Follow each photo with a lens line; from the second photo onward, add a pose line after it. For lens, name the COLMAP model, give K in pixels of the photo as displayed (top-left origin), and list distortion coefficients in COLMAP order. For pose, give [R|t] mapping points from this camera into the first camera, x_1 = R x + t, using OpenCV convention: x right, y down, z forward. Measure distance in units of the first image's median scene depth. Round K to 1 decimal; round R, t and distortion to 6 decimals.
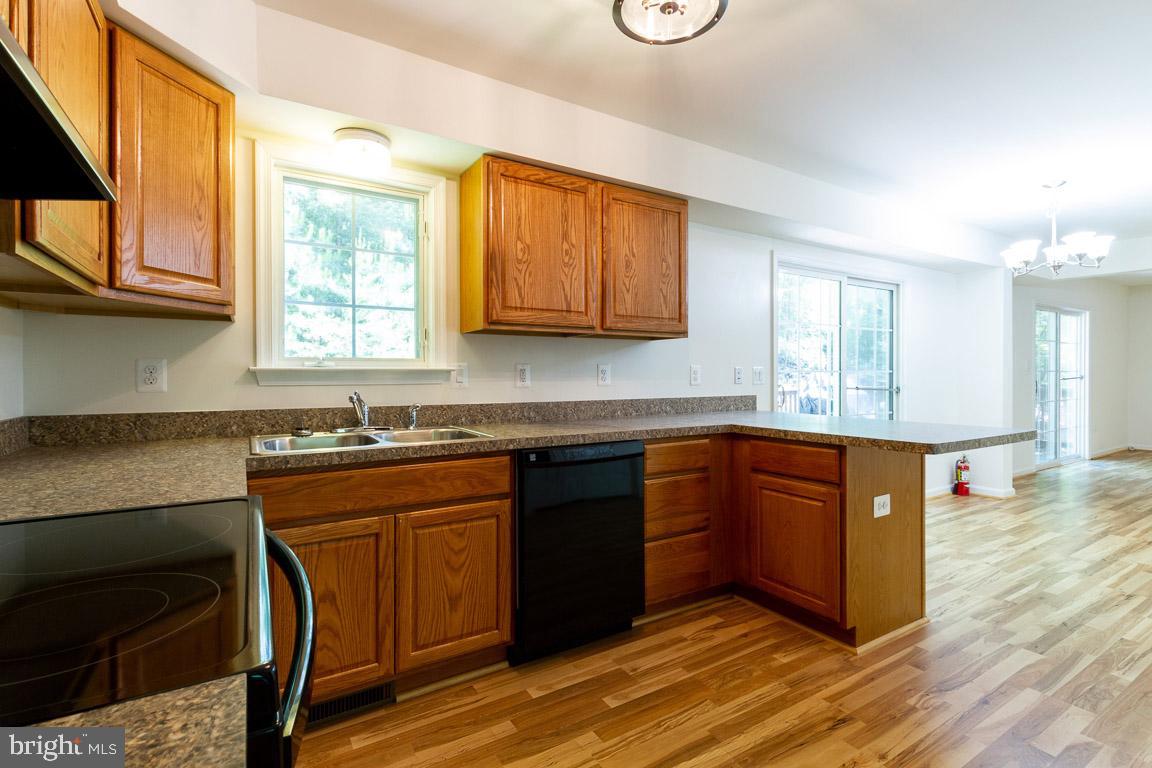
lens RADIAL K [[533.0, 0, 572.6], [0, 533.0, 378.9], [0, 0, 1]] dist [0.008072, -0.000355]
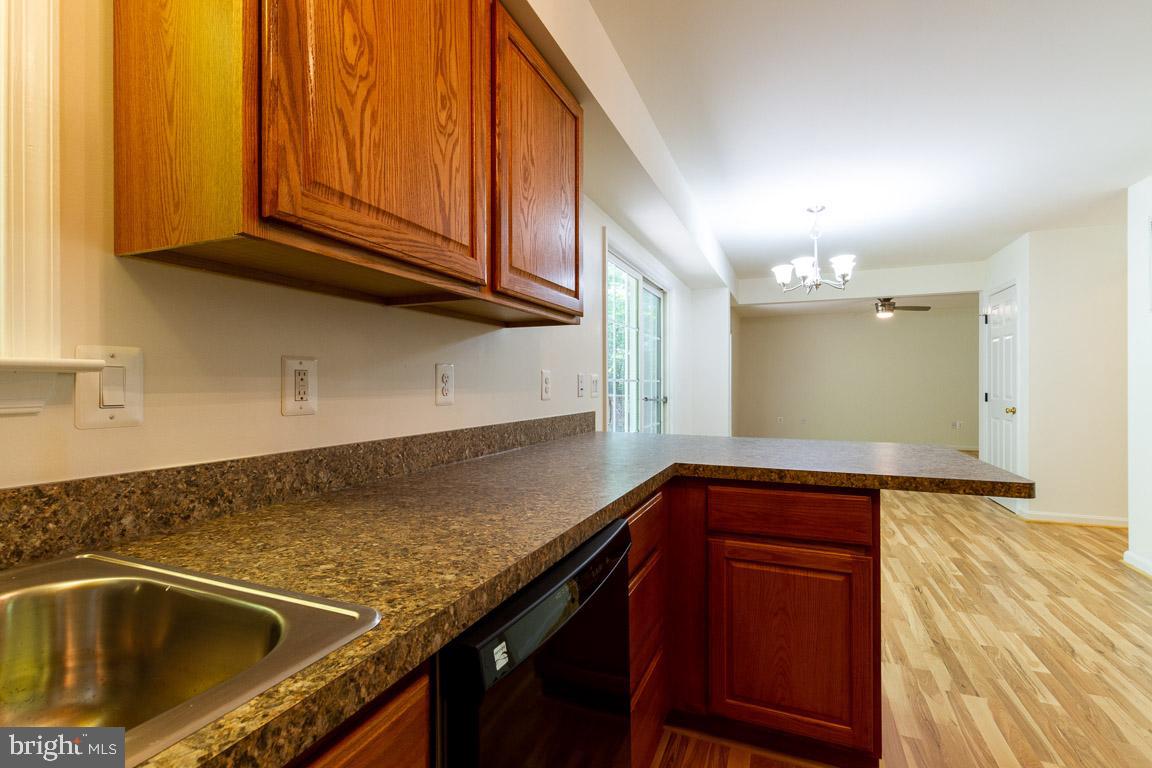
lens RADIAL K [[533.0, 0, 576.0], [0, 533.0, 385.4], [0, 0, 1]] dist [0.008072, -0.000355]
pose [[0.814655, 0.000473, 0.579945, -0.174898], [0.002198, 0.999990, -0.003902, -0.004622], [-0.579941, 0.004454, 0.814646, 0.585048]]
